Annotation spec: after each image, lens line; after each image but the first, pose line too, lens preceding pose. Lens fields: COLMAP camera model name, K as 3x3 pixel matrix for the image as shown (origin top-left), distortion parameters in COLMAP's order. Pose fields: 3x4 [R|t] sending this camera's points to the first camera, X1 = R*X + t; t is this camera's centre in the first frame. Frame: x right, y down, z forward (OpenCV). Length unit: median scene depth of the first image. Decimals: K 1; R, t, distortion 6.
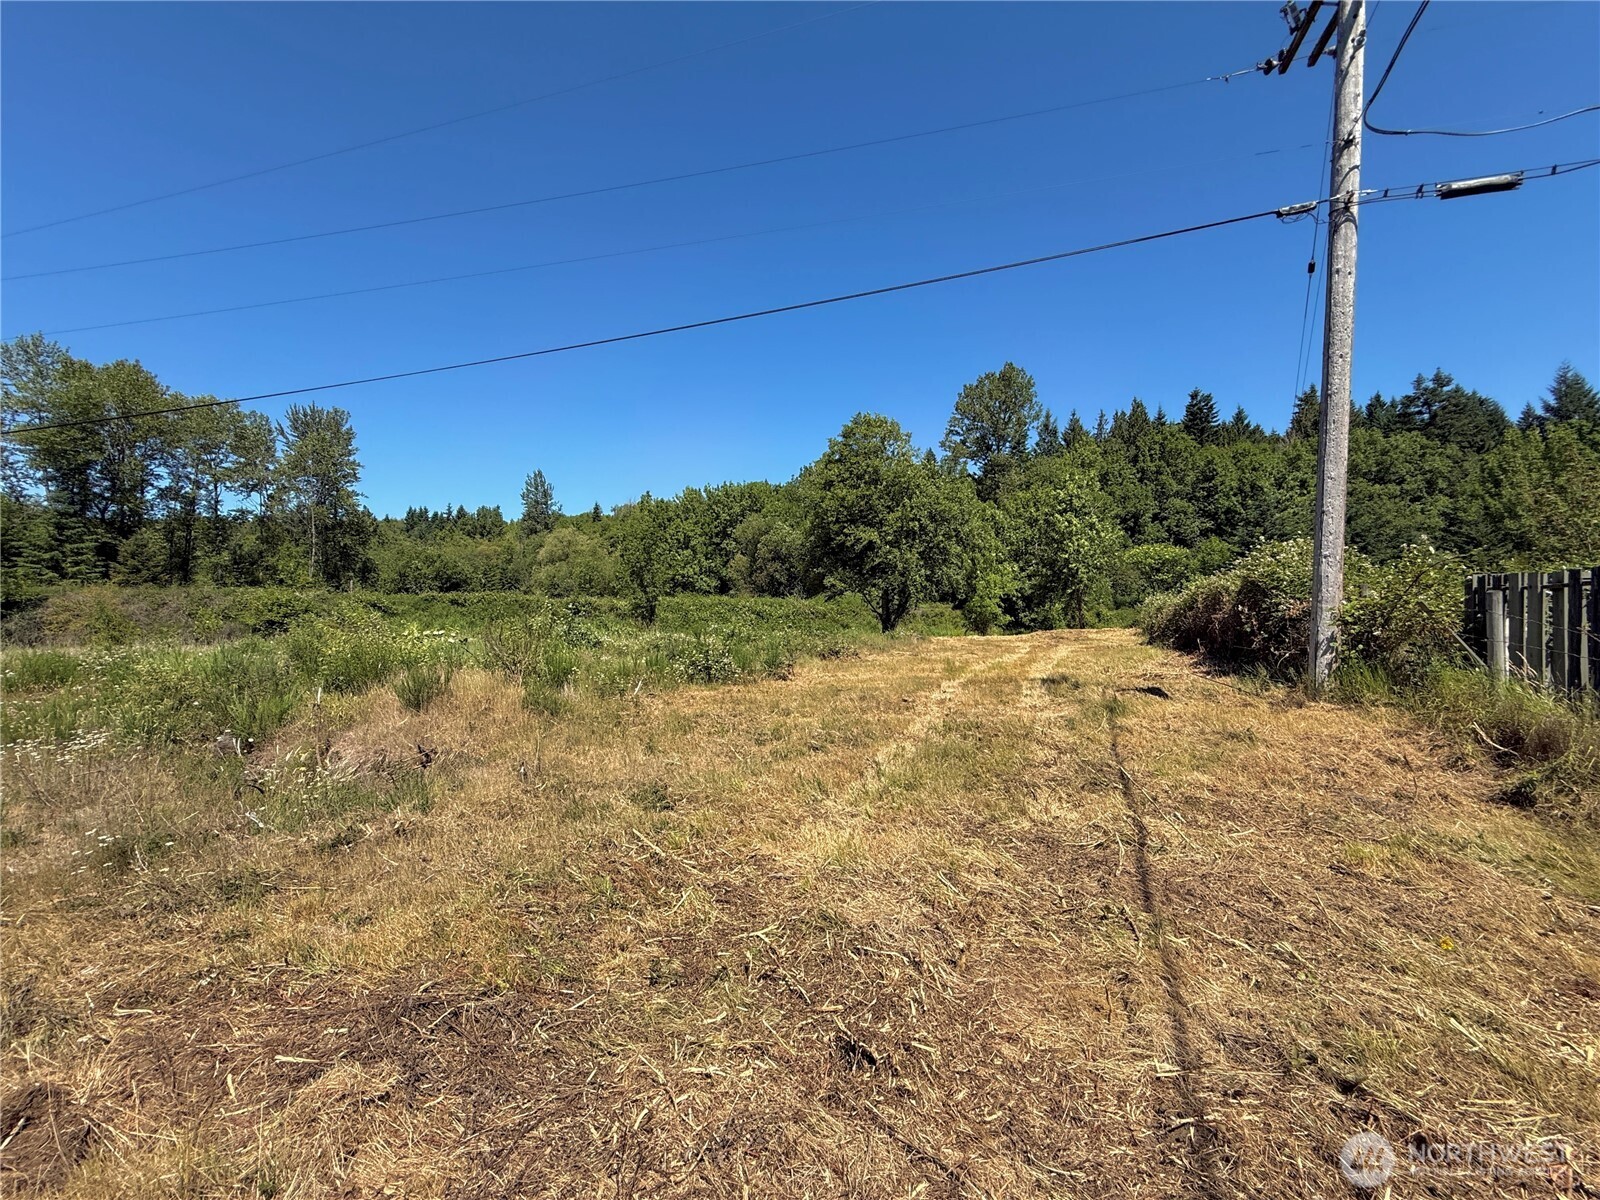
lens RADIAL K [[638.0, 0, 800.0], [0, 638.0, 600.0], [0, 0, 1]] dist [-0.000169, -0.000048]
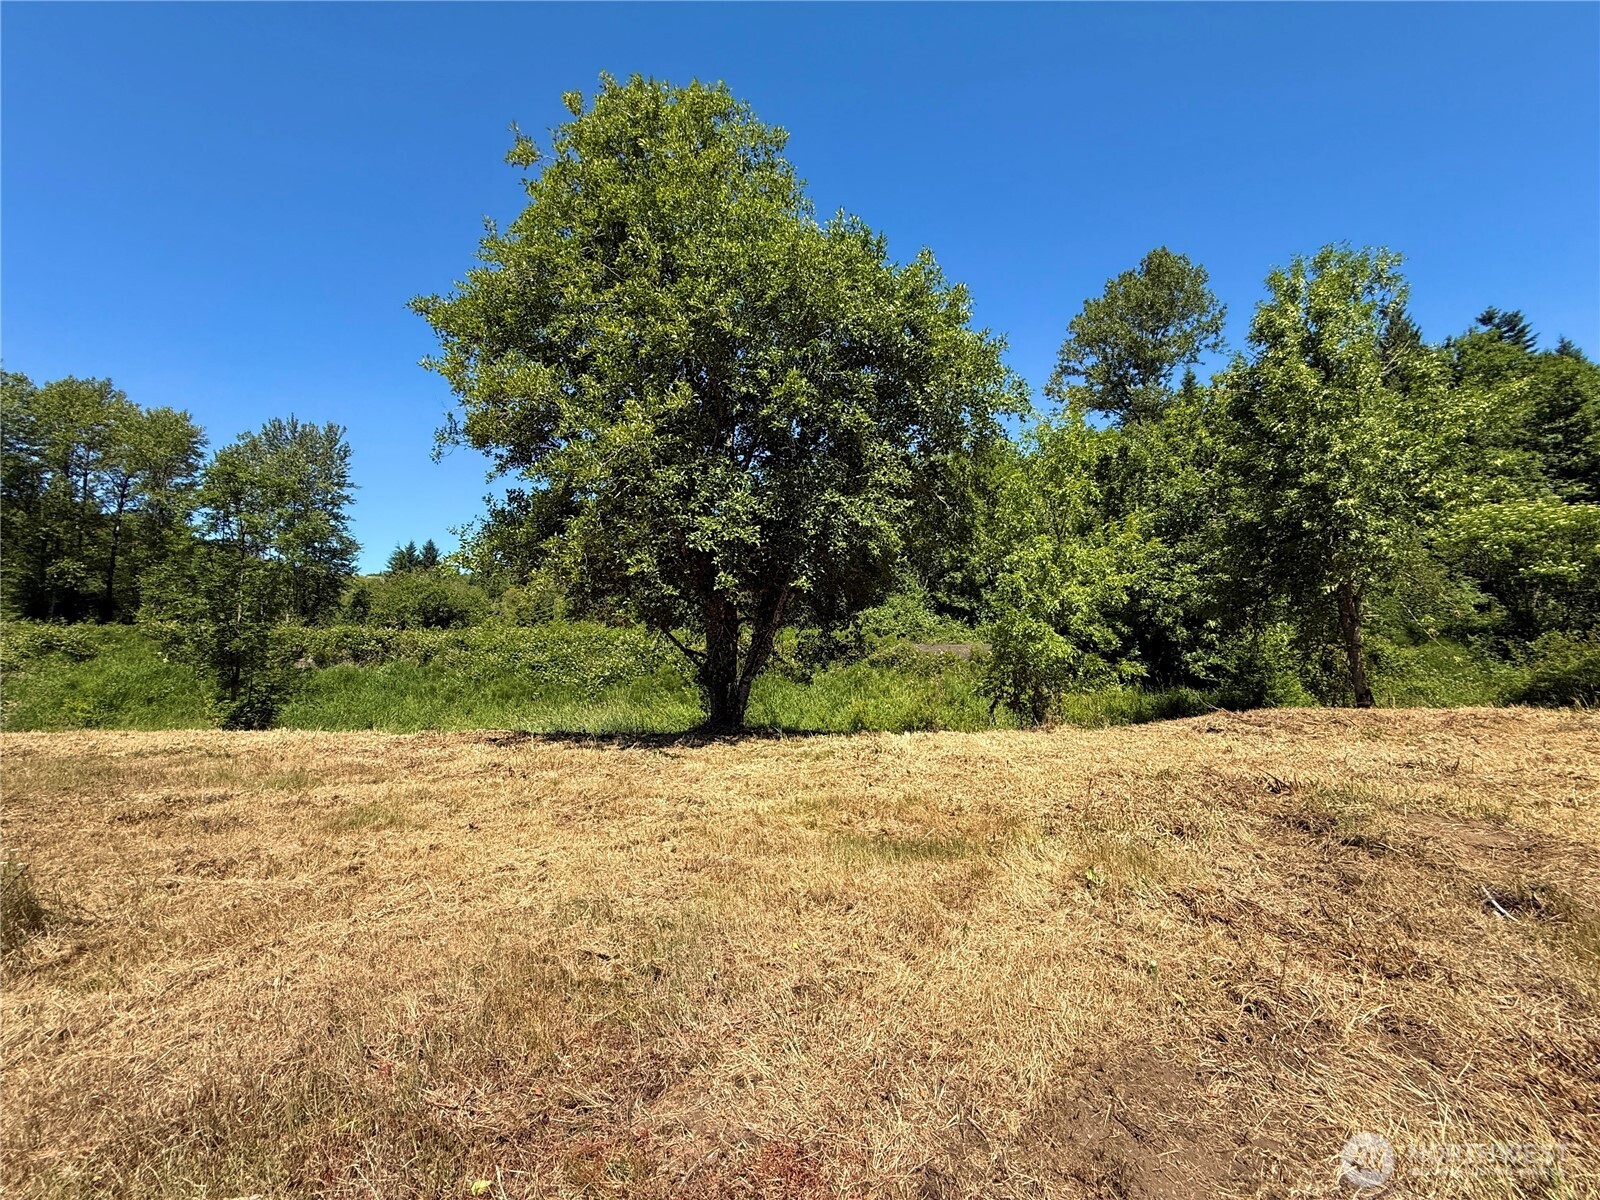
lens RADIAL K [[638.0, 0, 800.0], [0, 638.0, 600.0], [0, 0, 1]] dist [-0.000169, -0.000048]
pose [[0.971240, -0.020005, -0.237260, 0.138663], [0.005447, 0.998070, -0.061857, 0.006516], [0.238040, 0.058786, 0.969475, 0.357904]]
